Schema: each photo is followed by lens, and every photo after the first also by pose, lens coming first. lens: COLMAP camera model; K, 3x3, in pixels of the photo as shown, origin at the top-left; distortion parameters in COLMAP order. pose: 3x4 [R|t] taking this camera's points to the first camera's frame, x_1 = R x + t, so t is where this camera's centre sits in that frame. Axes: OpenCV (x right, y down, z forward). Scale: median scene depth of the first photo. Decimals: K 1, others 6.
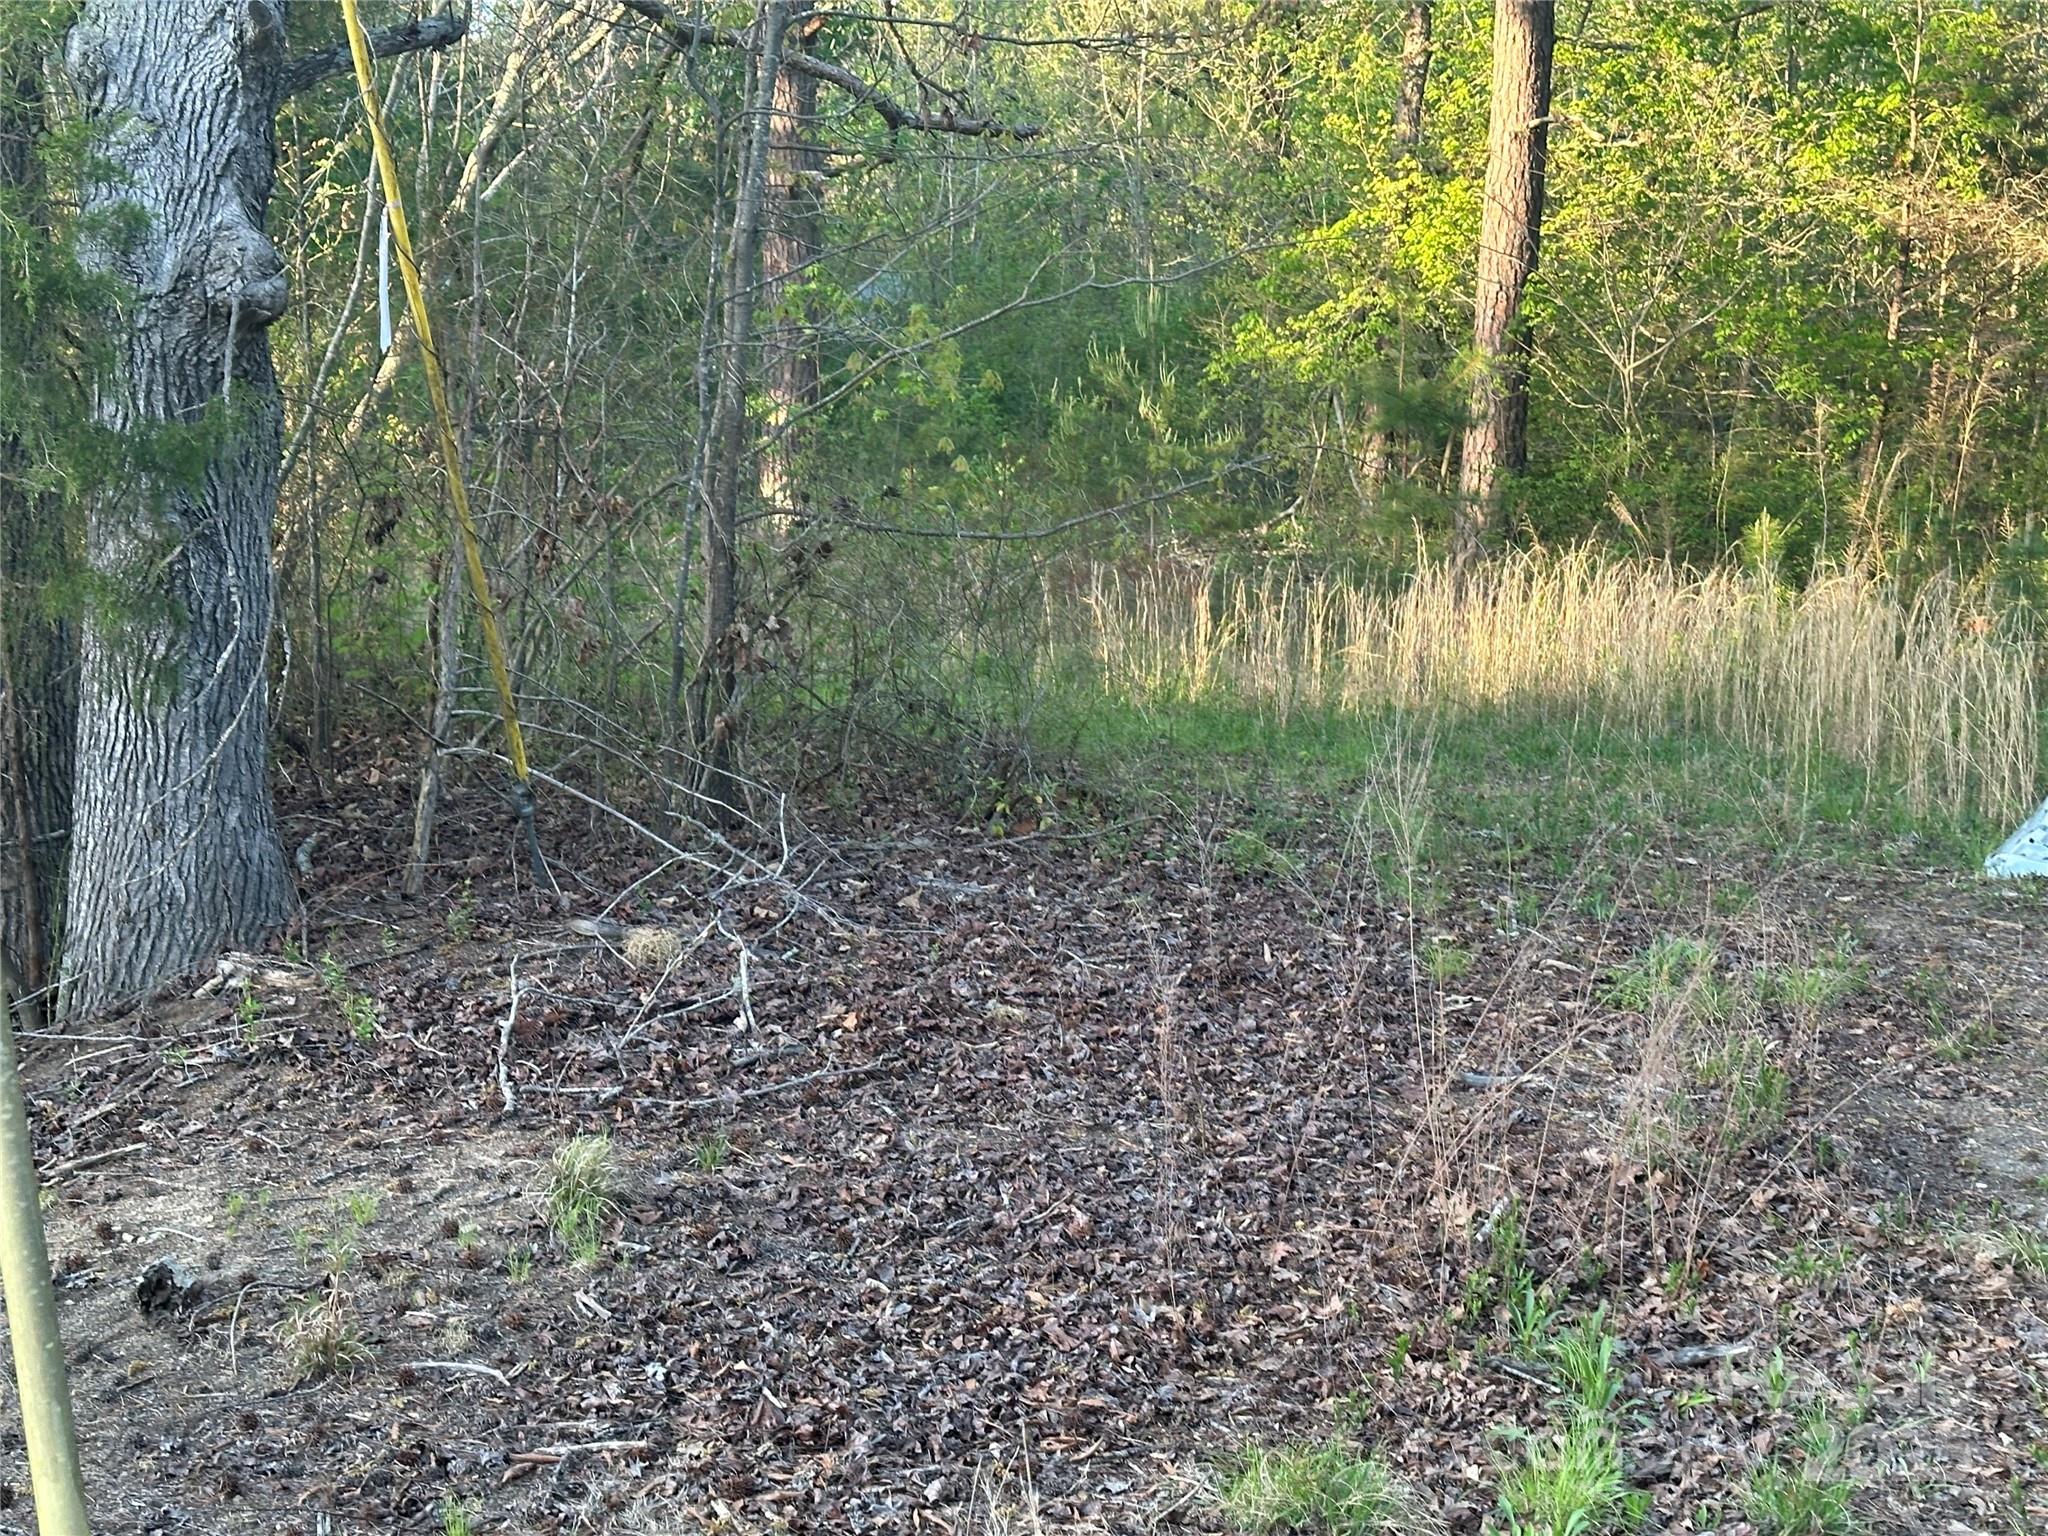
lens RADIAL K [[3062.7, 0, 1018.3], [0, 3062.7, 772.5], [0, 0, 1]] dist [0.156745, 0.000000]
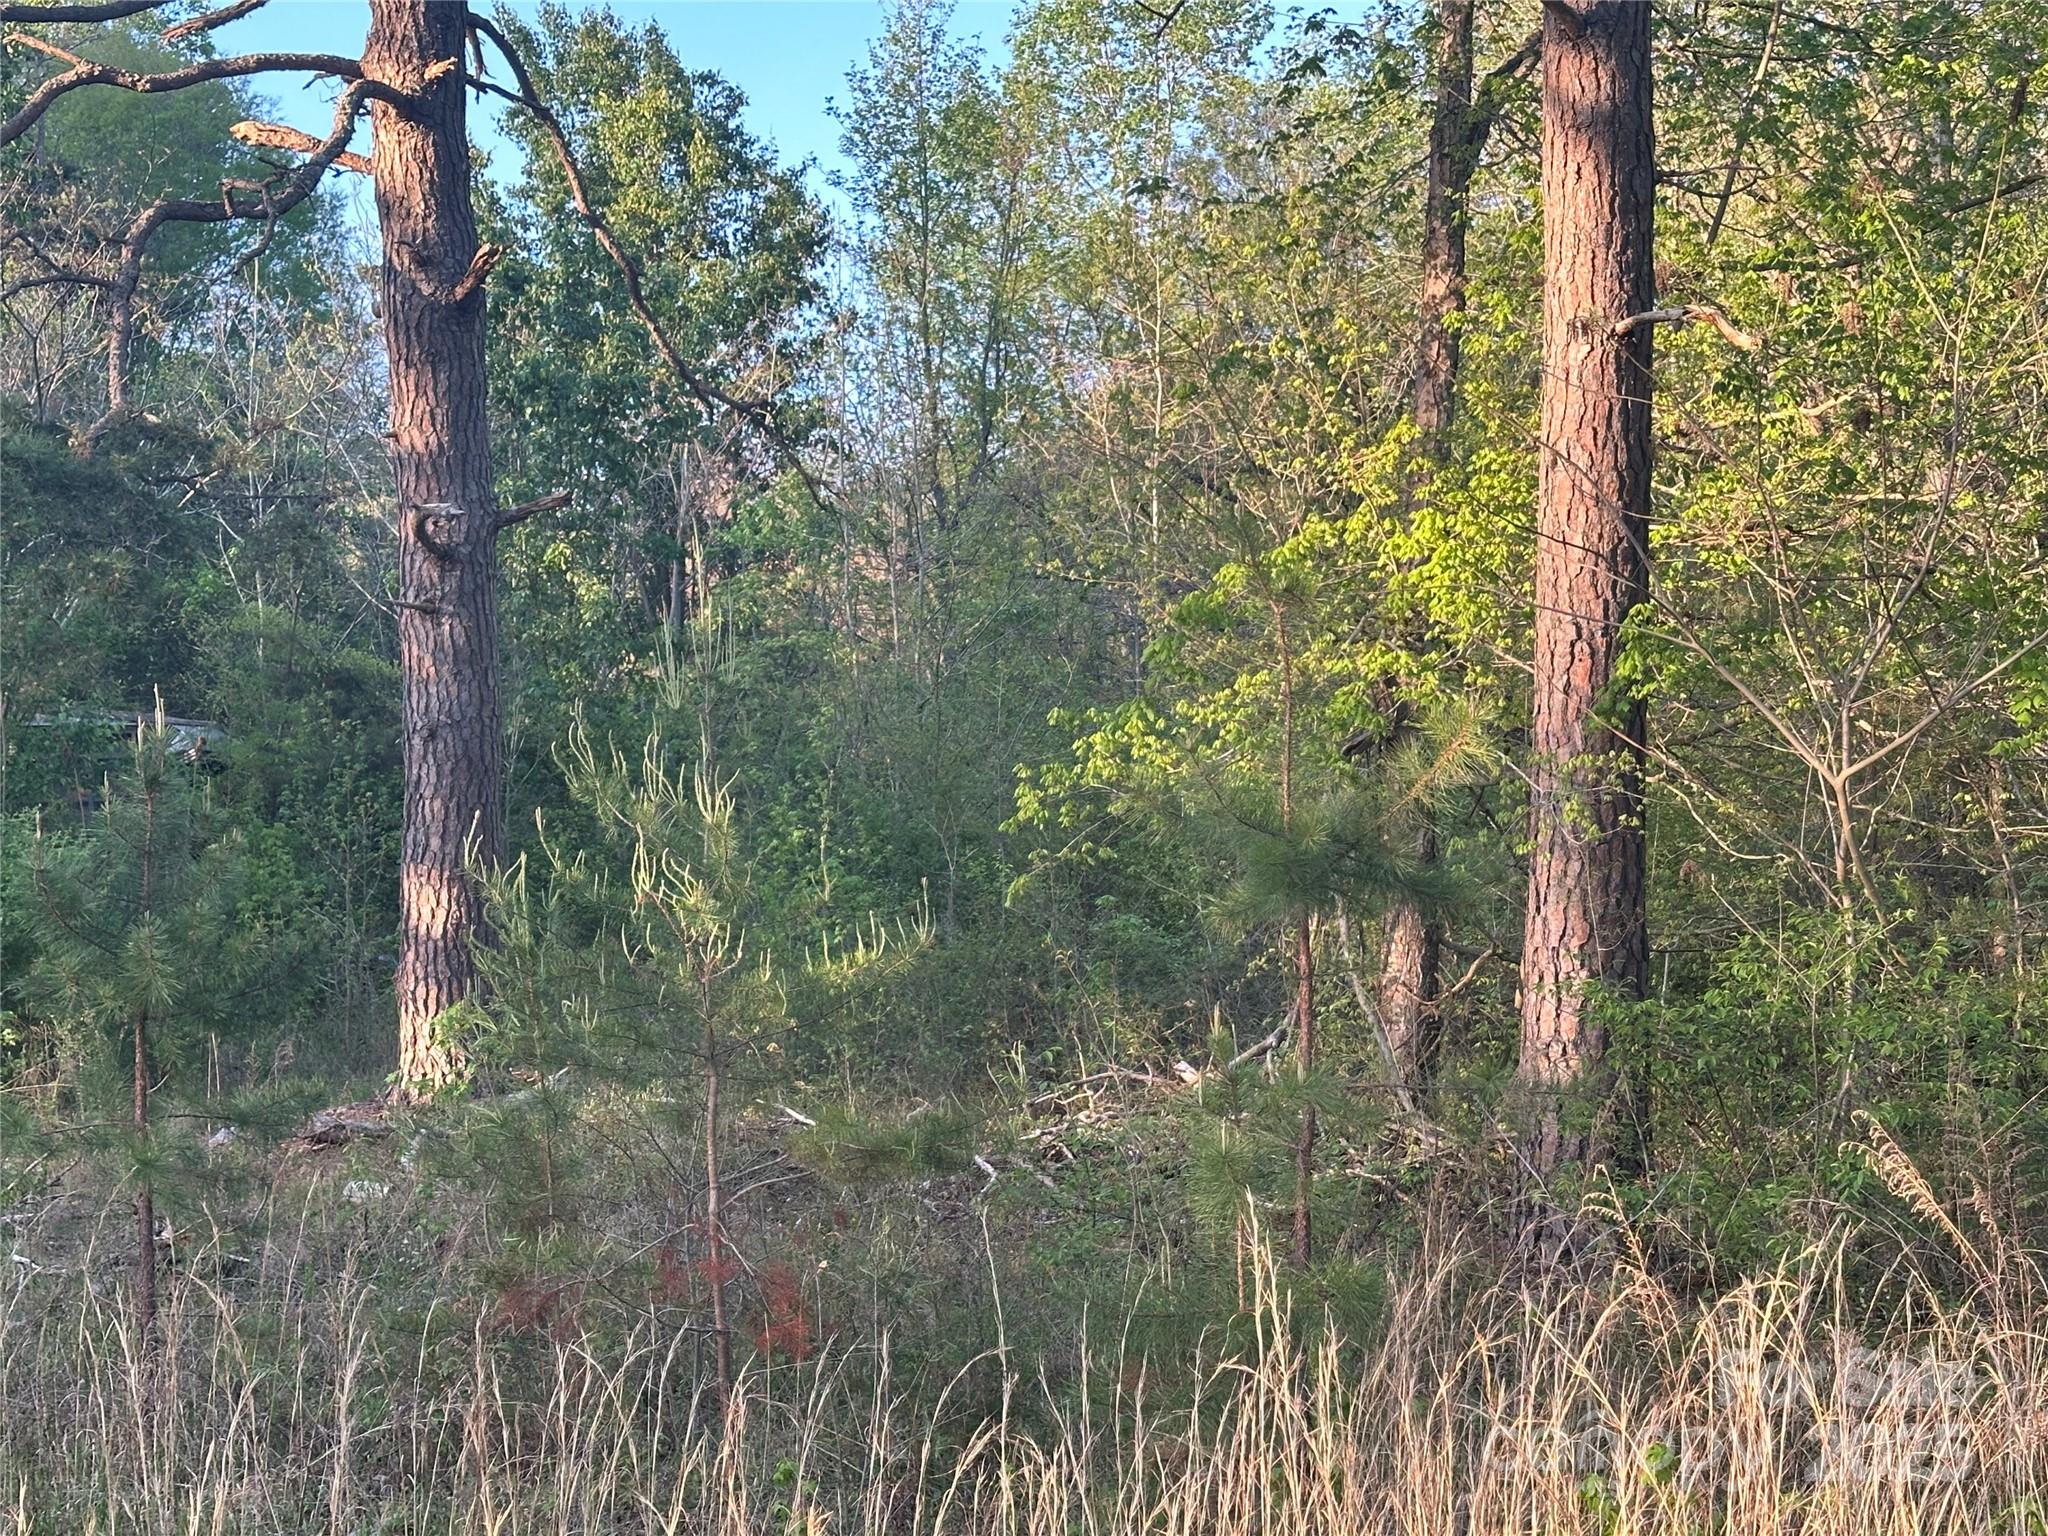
lens RADIAL K [[3062.7, 0, 1082.4], [0, 3062.7, 764.6], [0, 0, 1]] dist [0.156745, 0.000000]
pose [[0.999032, -0.028102, -0.033848, 0.089744], [0.022487, 0.987477, -0.156151, -0.056131], [0.037812, 0.155239, 0.987153, 0.488034]]
